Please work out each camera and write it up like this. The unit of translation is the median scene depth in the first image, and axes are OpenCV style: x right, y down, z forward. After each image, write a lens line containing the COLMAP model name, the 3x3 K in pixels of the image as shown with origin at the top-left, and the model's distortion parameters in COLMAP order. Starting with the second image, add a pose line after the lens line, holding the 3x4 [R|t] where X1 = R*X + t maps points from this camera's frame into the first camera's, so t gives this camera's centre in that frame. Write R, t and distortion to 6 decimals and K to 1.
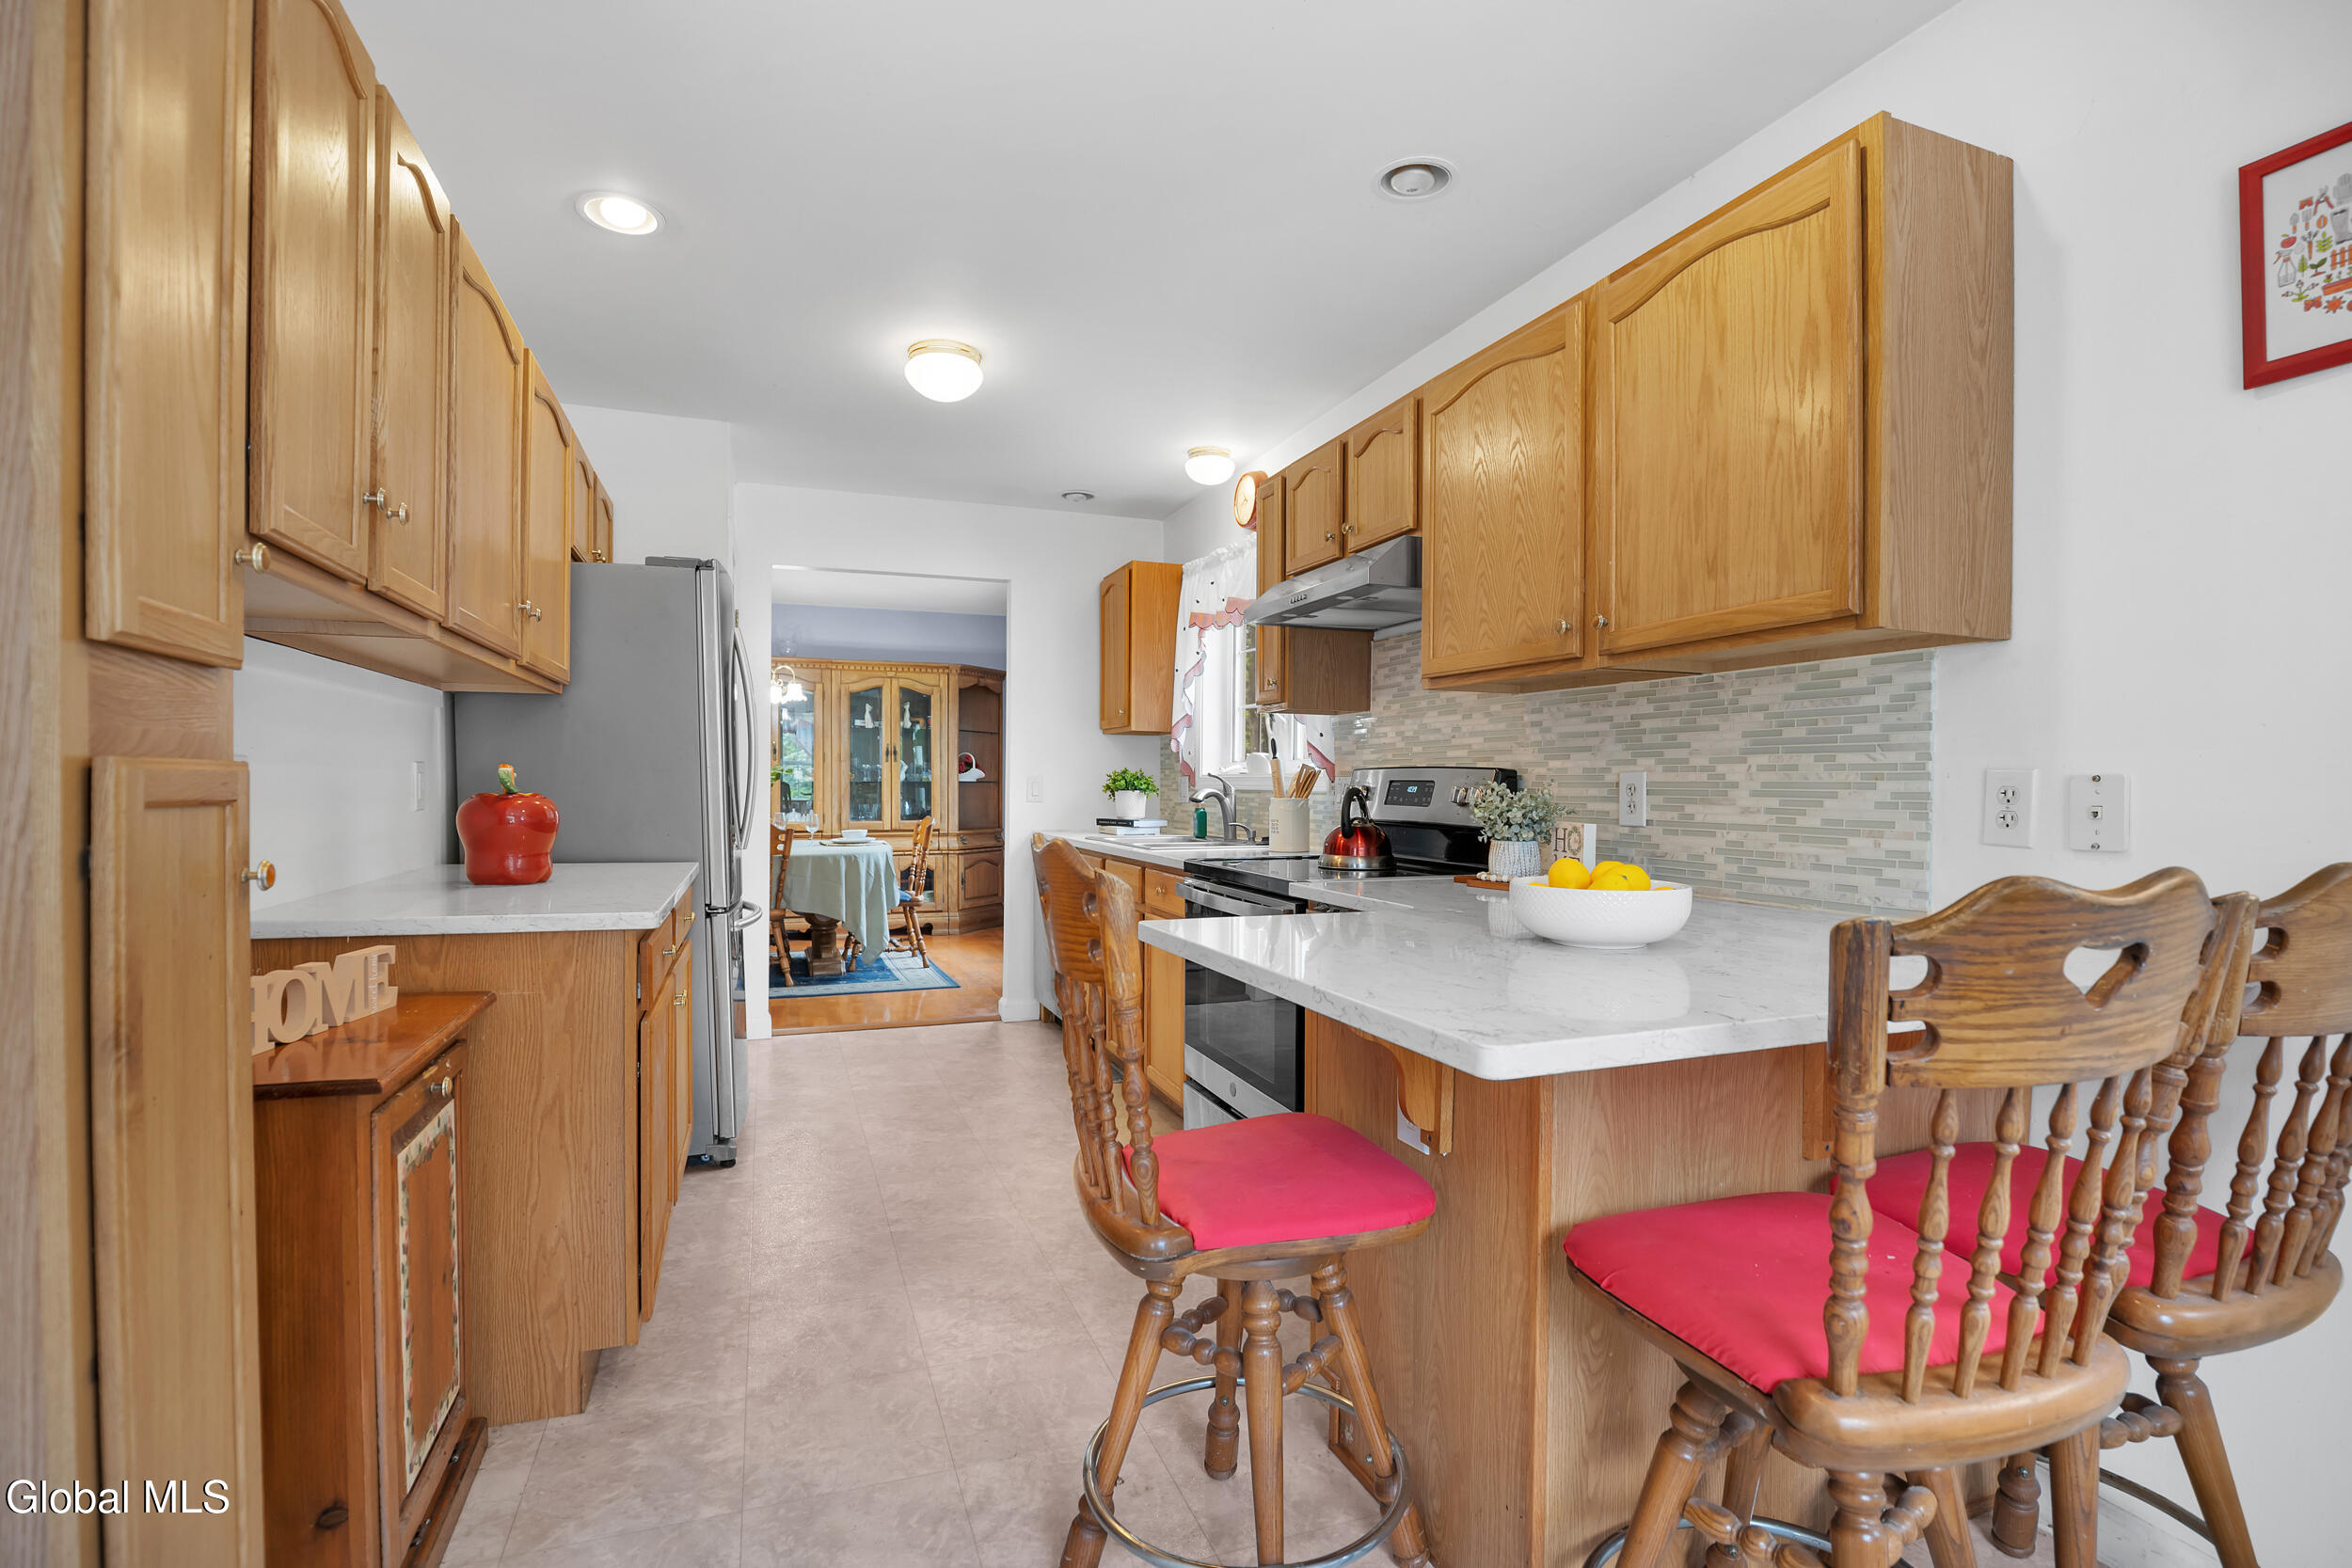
lens RADIAL K [[1116.9, 0, 1178.8], [0, 1116.9, 806.7], [0, 0, 1]] dist [-0.028624, 0.001097]
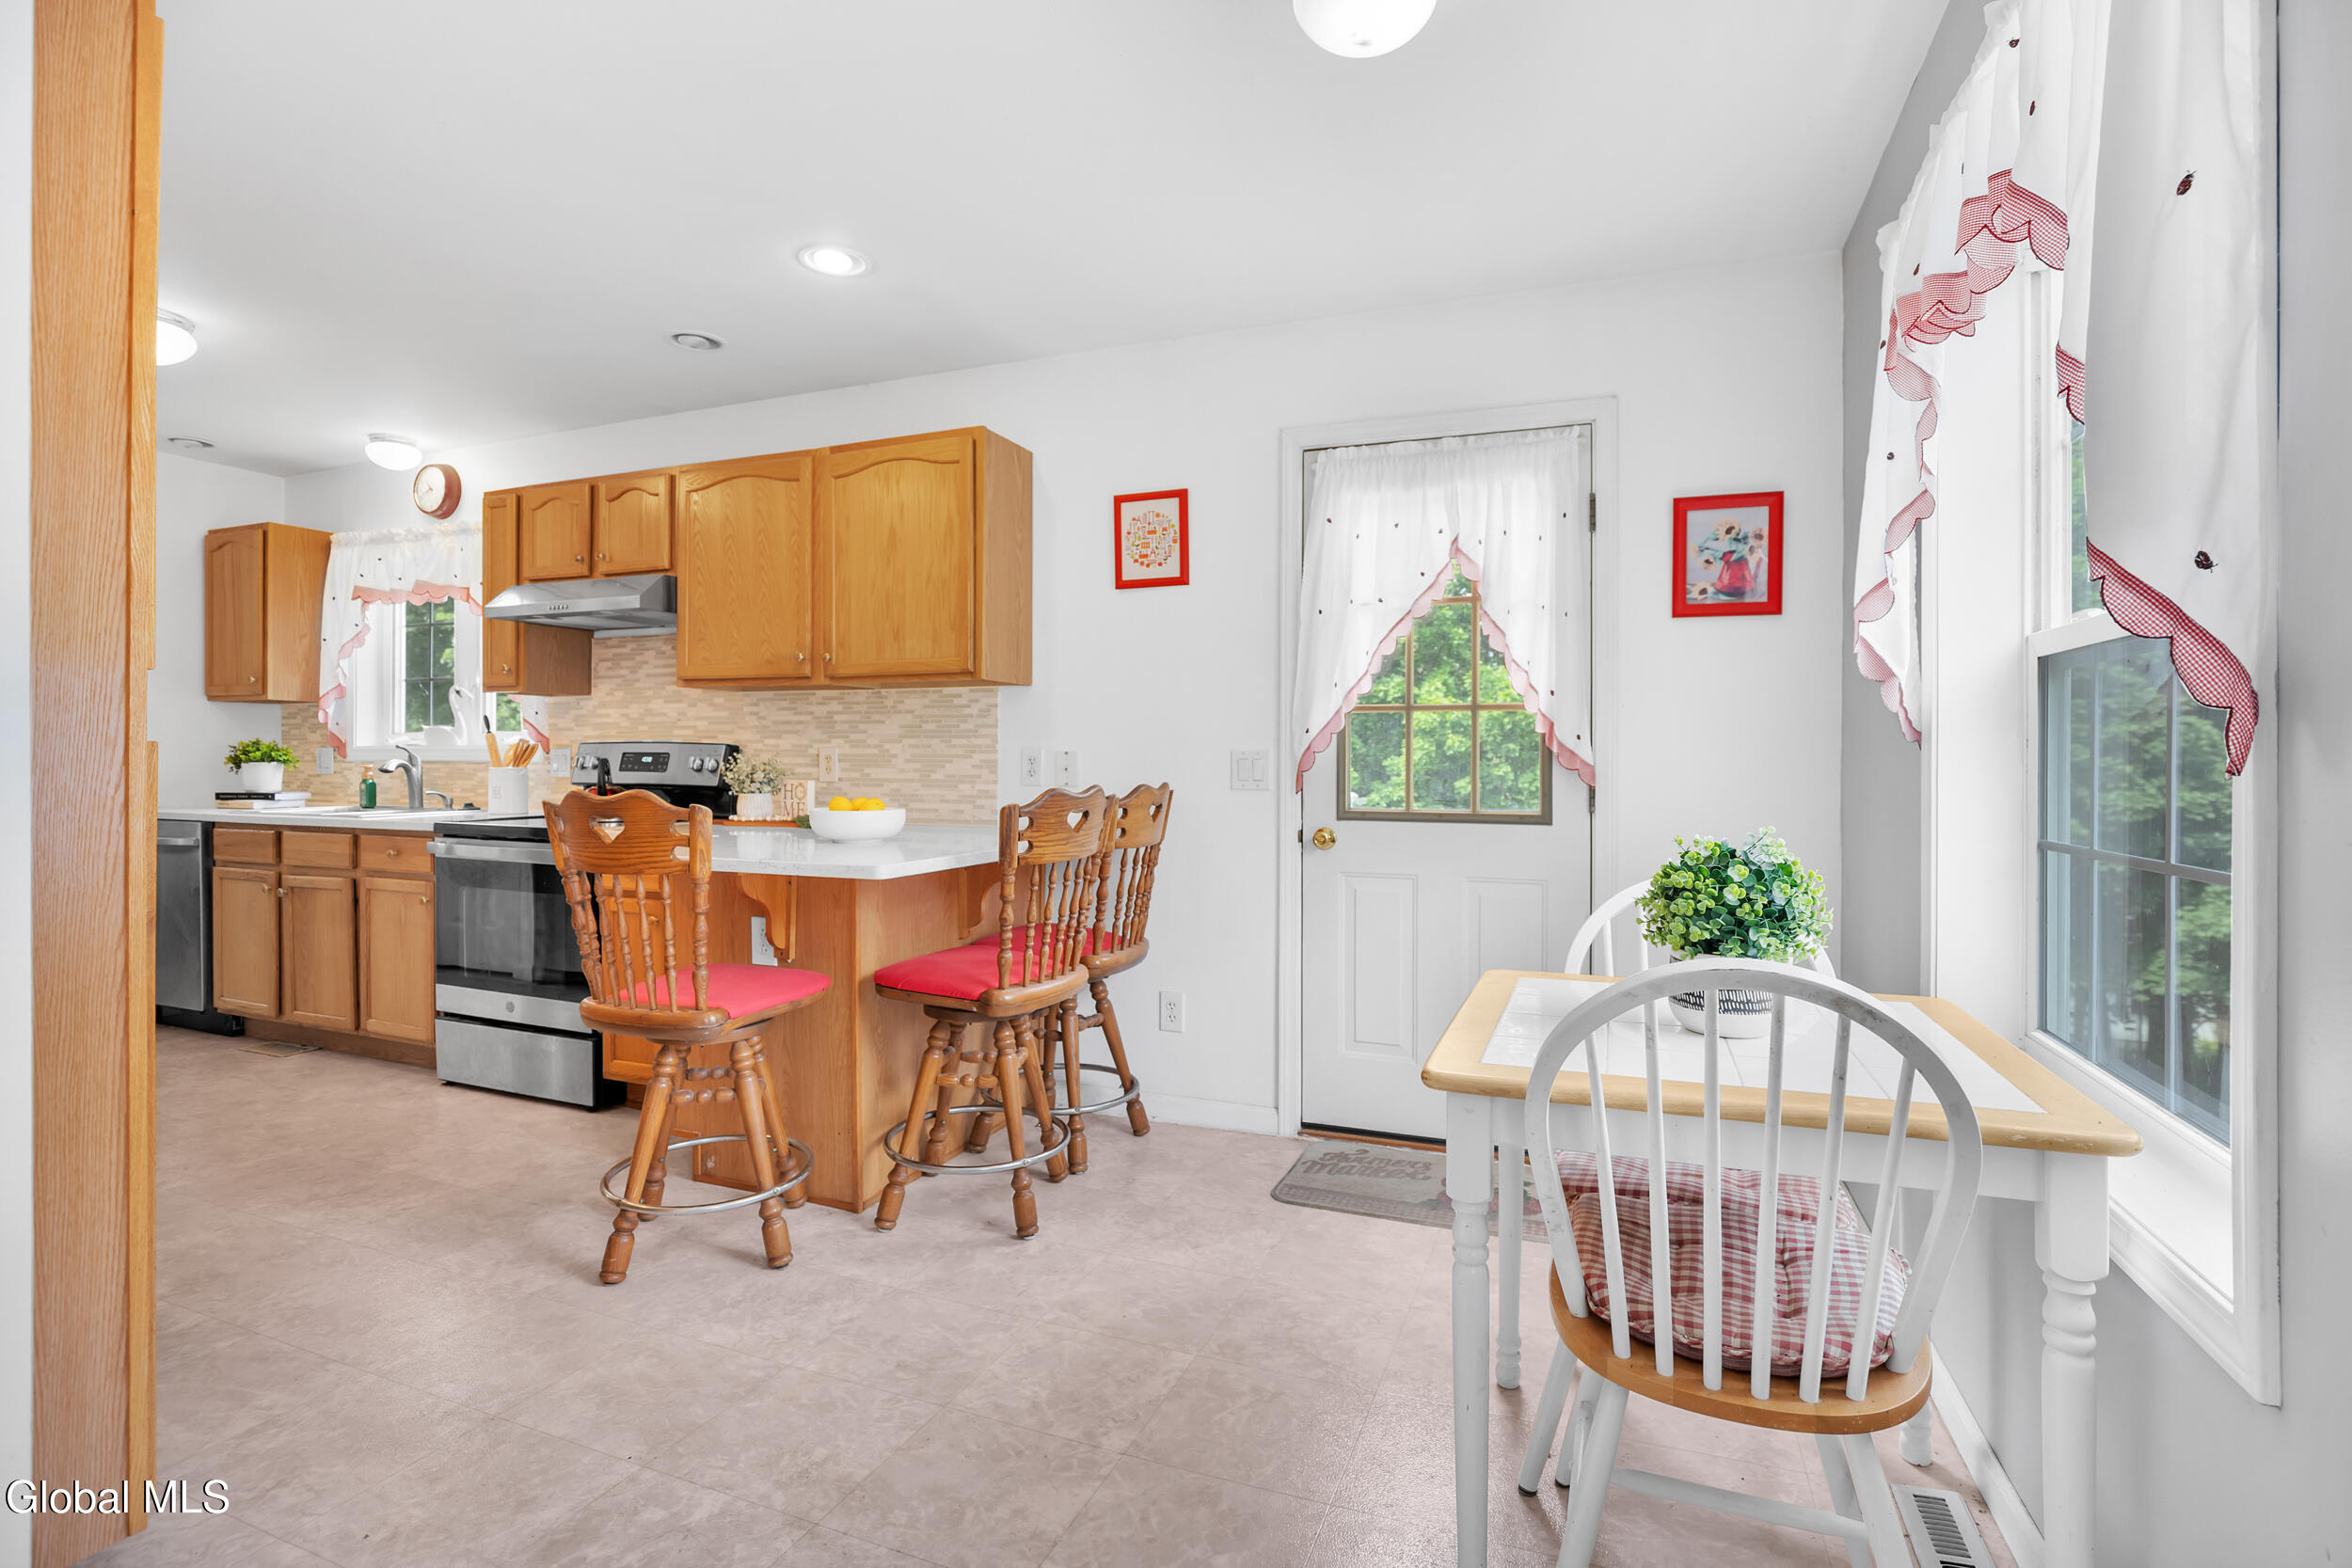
lens RADIAL K [[1079.7, 0, 1186.3], [0, 1079.7, 768.0], [0, 0, 1]] dist [-0.038913, 0.007285]
pose [[0.674759, -0.009925, 0.737972, -0.391626], [0.015021, 0.999887, -0.000287, 0.005873], [-0.737885, 0.011279, 0.674832, -0.418358]]
